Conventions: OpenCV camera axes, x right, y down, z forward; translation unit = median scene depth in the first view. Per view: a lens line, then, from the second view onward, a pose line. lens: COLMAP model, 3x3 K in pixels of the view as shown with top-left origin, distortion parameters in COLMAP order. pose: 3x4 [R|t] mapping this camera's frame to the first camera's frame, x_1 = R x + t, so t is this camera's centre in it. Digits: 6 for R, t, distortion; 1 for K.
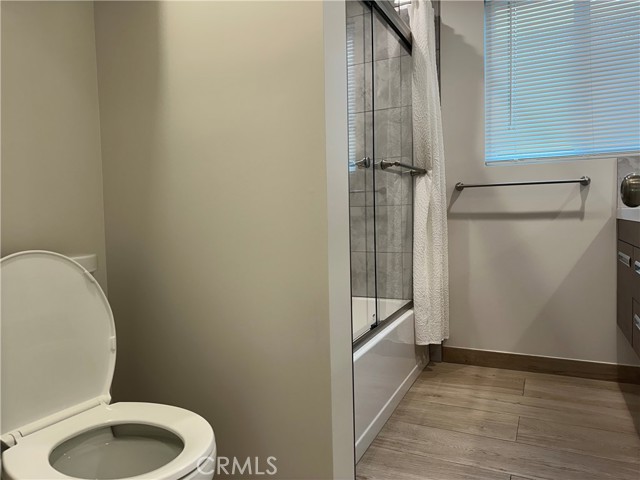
lens RADIAL K [[451.0, 0, 325.1], [0, 451.0, 236.2], [0, 0, 1]] dist [0.078757, -0.087880]
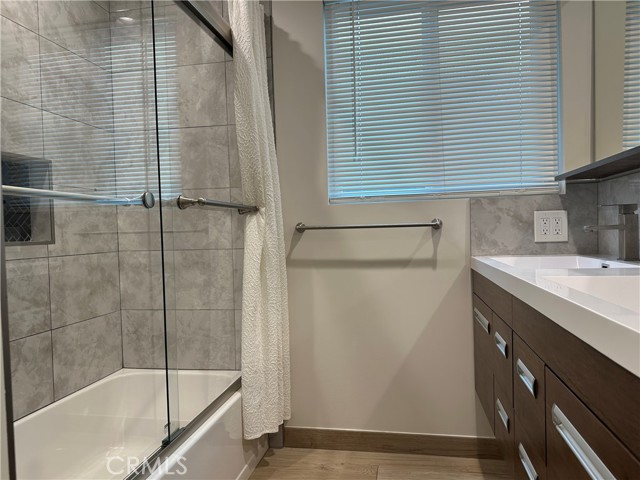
lens RADIAL K [[451.0, 0, 323.2], [0, 451.0, 244.6], [0, 0, 1]] dist [0.078757, -0.087880]
pose [[0.965307, -0.012302, 0.260827, 0.132268], [0.018375, 0.999614, -0.020857, -0.064986], [-0.260470, 0.024926, 0.965160, 0.225230]]
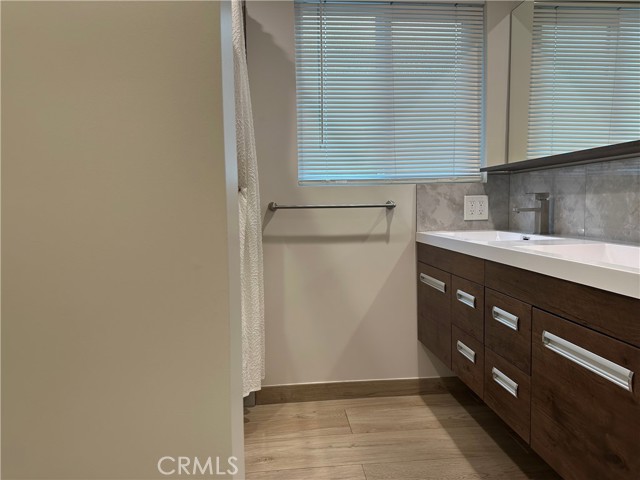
lens RADIAL K [[451.0, 0, 314.4], [0, 451.0, 239.1], [0, 0, 1]] dist [0.078757, -0.087880]
pose [[0.857910, -0.030558, 0.512891, -0.095109], [0.021153, 0.999484, 0.024166, -0.069199], [-0.513365, -0.009883, 0.858114, 0.210803]]
